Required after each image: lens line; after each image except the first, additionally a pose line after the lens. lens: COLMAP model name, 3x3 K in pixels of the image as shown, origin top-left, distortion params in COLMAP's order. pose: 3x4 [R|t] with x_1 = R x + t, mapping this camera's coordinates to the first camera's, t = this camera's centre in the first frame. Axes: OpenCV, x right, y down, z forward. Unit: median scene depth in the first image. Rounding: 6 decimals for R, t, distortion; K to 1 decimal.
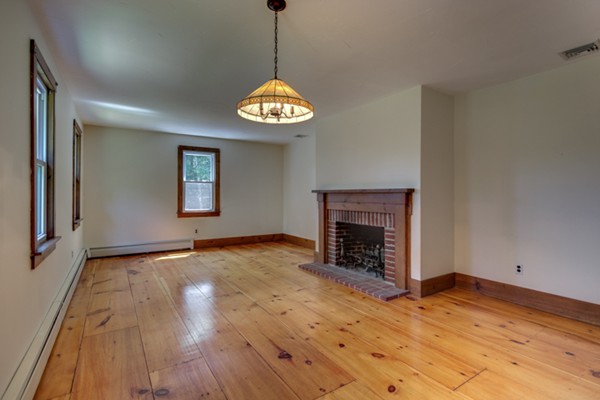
lens RADIAL K [[289.0, 0, 299.6], [0, 289.0, 196.8], [0, 0, 1]] dist [-0.025849, -0.000983]
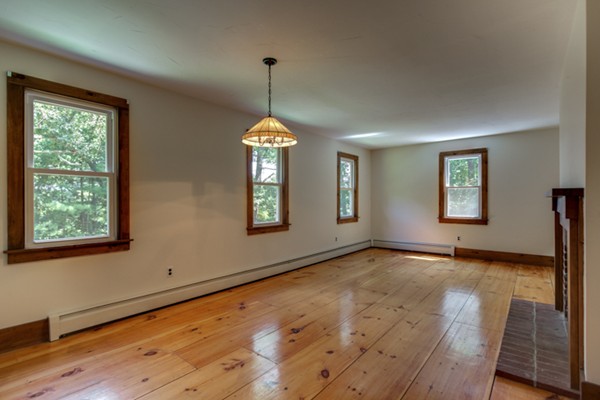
lens RADIAL K [[289.0, 0, 308.6], [0, 289.0, 195.4], [0, 0, 1]] dist [-0.025849, -0.000983]
pose [[0.316255, -0.016088, -0.948538, 0.407572], [-0.007300, 0.999785, -0.019391, -0.001035], [0.948646, 0.013056, 0.316070, 0.232029]]
